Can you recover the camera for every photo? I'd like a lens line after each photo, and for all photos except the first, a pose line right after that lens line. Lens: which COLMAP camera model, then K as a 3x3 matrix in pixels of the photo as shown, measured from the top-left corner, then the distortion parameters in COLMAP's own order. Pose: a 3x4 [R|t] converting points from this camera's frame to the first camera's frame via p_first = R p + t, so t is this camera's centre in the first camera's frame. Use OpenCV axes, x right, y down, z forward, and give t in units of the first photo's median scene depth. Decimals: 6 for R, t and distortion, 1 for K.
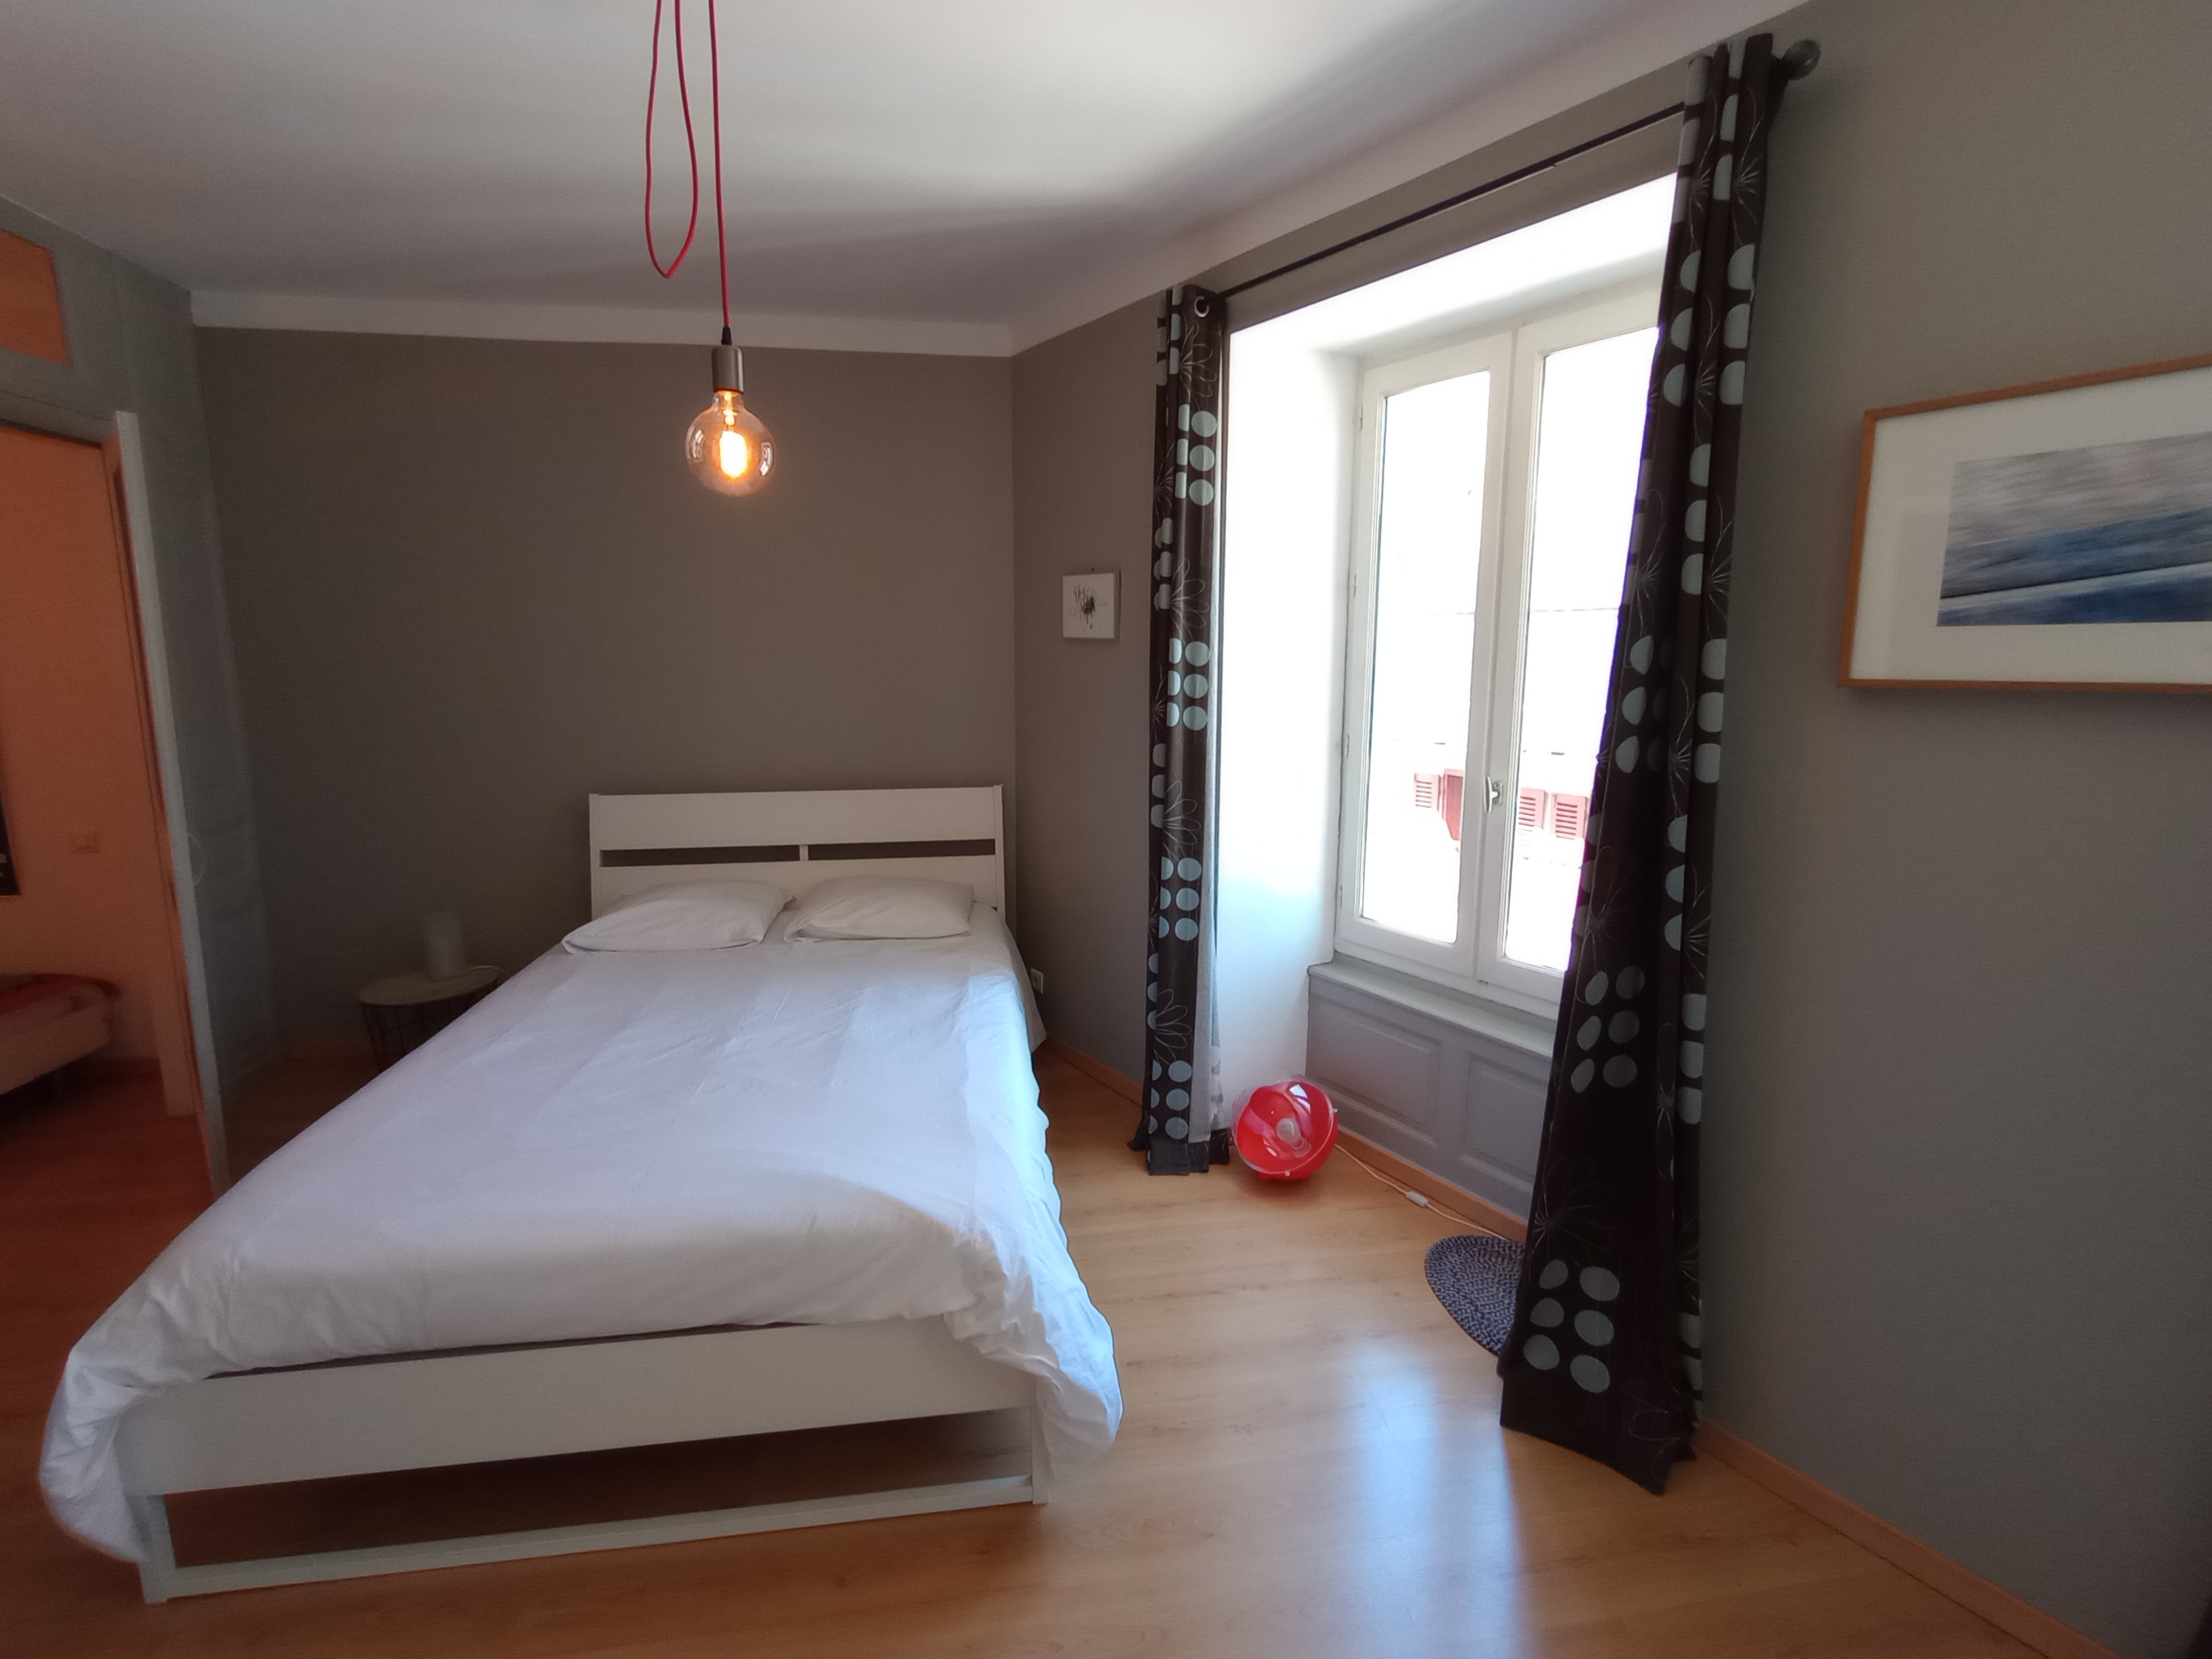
lens RADIAL K [[999.6, 0, 1101.3], [0, 999.6, 823.0], [0, 0, 1]] dist [0.002701, 0.000570]
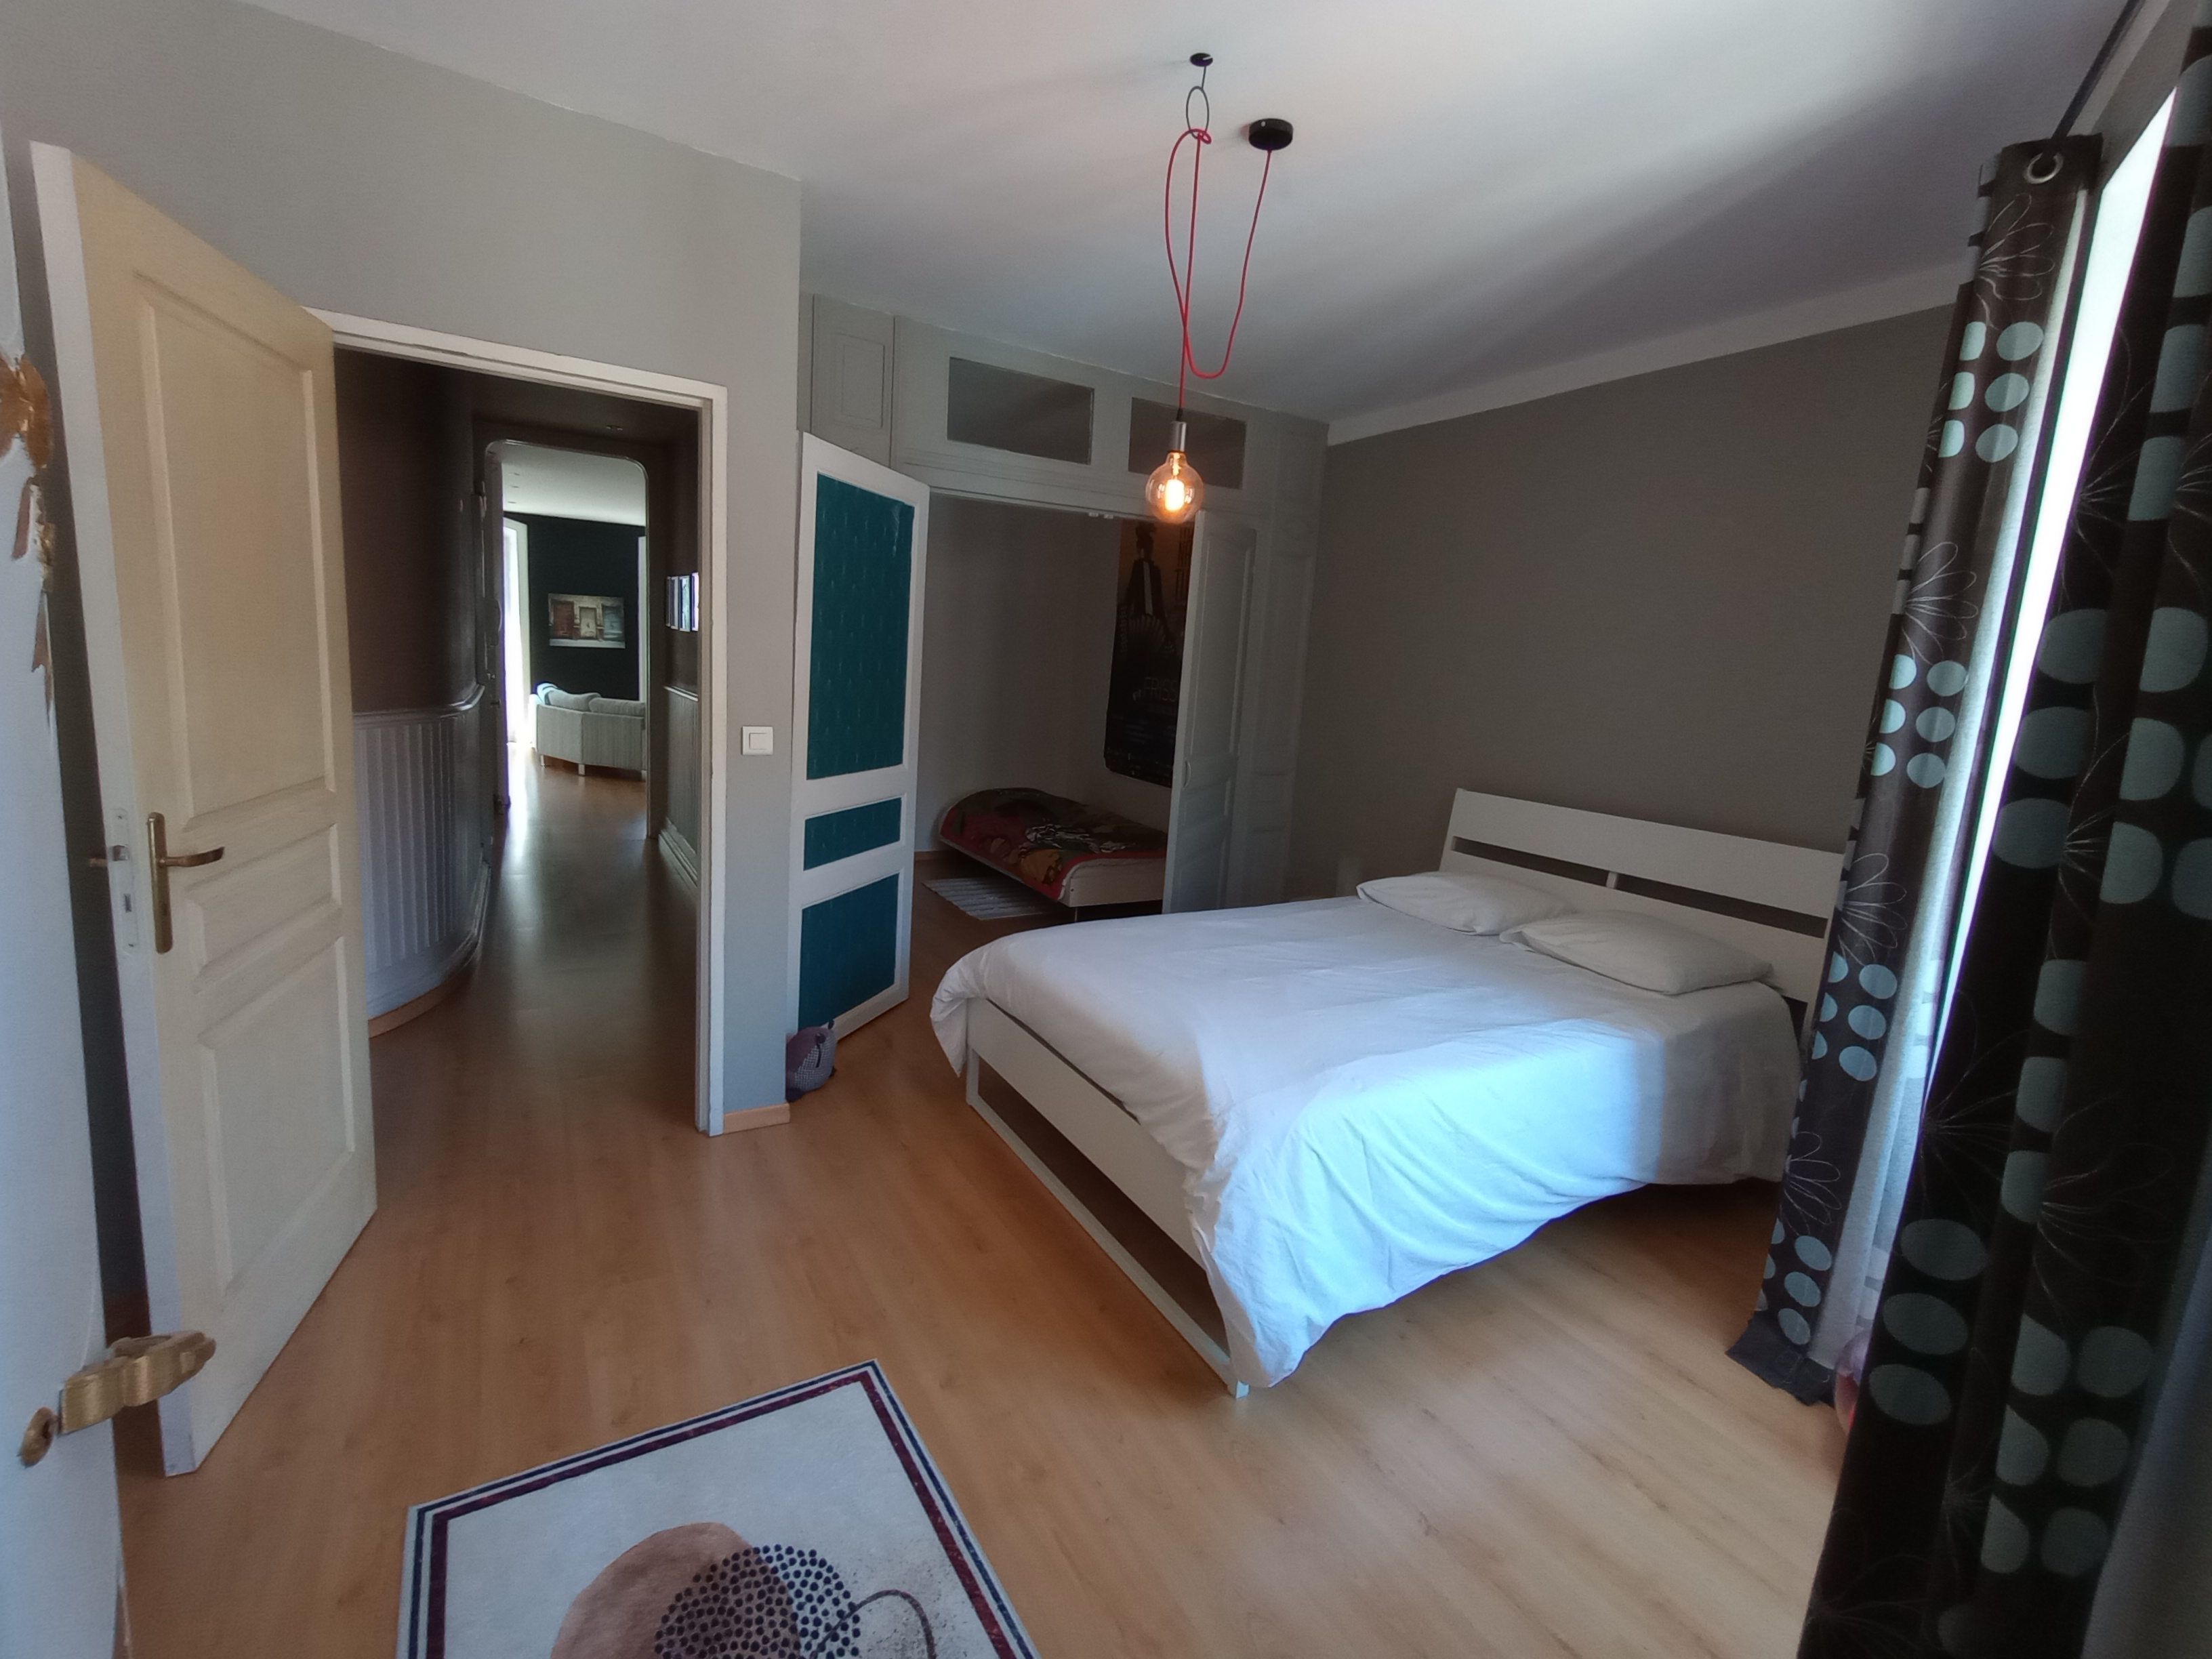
lens RADIAL K [[999.6, 0, 1103.3], [0, 999.6, 827.7], [0, 0, 1]] dist [0.002701, 0.000570]
pose [[0.369447, 0.174880, -0.912648, 0.537875], [-0.218393, 0.970963, 0.097647, -0.009041], [0.903224, 0.163241, 0.396912, 0.216930]]
